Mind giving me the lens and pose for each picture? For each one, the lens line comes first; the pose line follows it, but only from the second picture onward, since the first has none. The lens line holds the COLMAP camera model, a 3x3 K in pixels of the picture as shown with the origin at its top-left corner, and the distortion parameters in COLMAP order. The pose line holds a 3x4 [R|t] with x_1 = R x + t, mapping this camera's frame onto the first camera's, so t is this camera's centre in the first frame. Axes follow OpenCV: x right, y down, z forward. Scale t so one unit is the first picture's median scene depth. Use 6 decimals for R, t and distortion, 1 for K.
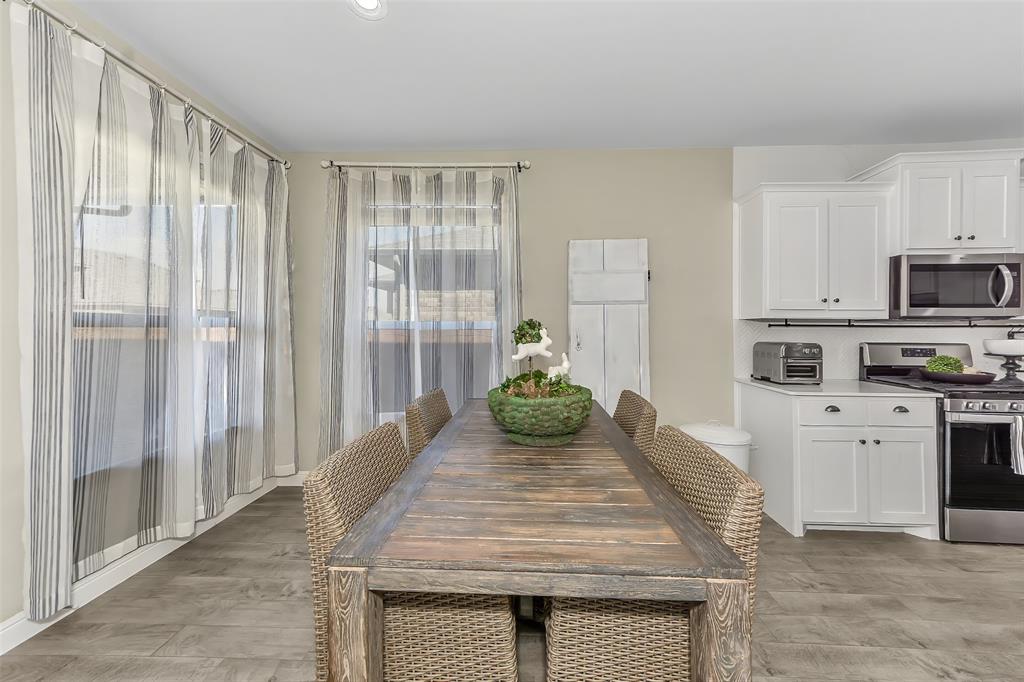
lens RADIAL K [[377.2, 0, 522.2], [0, 377.2, 328.4], [0, 0, 1]] dist [0.015813, 0.000174]
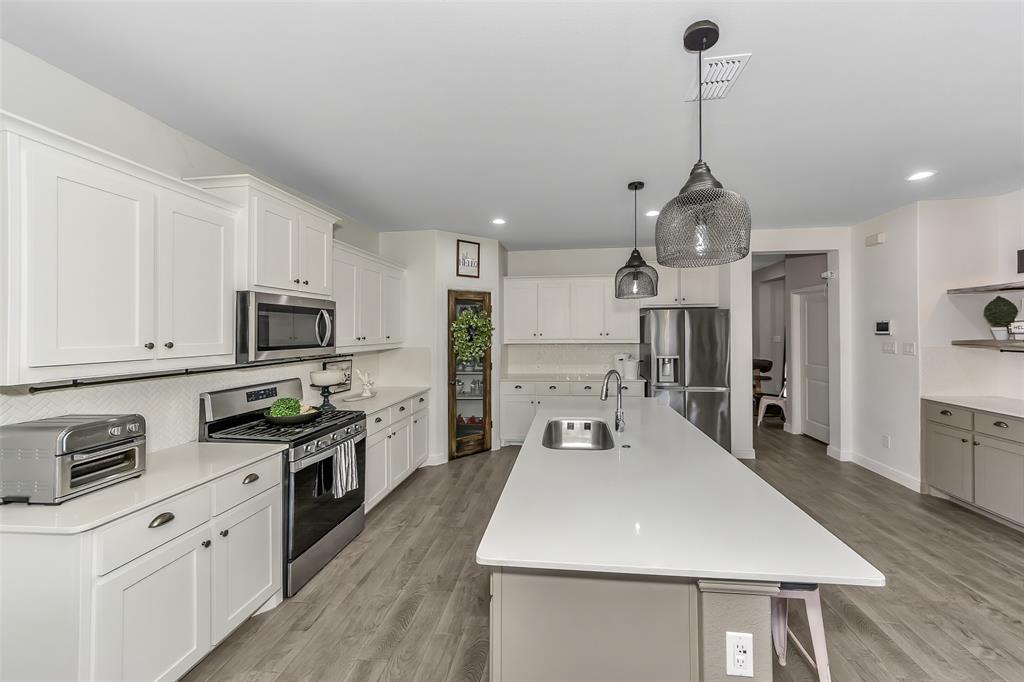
lens RADIAL K [[364.2, 0, 536.1], [0, 364.2, 329.3], [0, 0, 1]] dist [0.003015, 0.000364]
pose [[0.086514, 0.004153, 0.996242, 0.225391], [-0.000179, 0.999991, -0.004153, -0.101636], [-0.996251, 0.000181, 0.086514, 0.284535]]
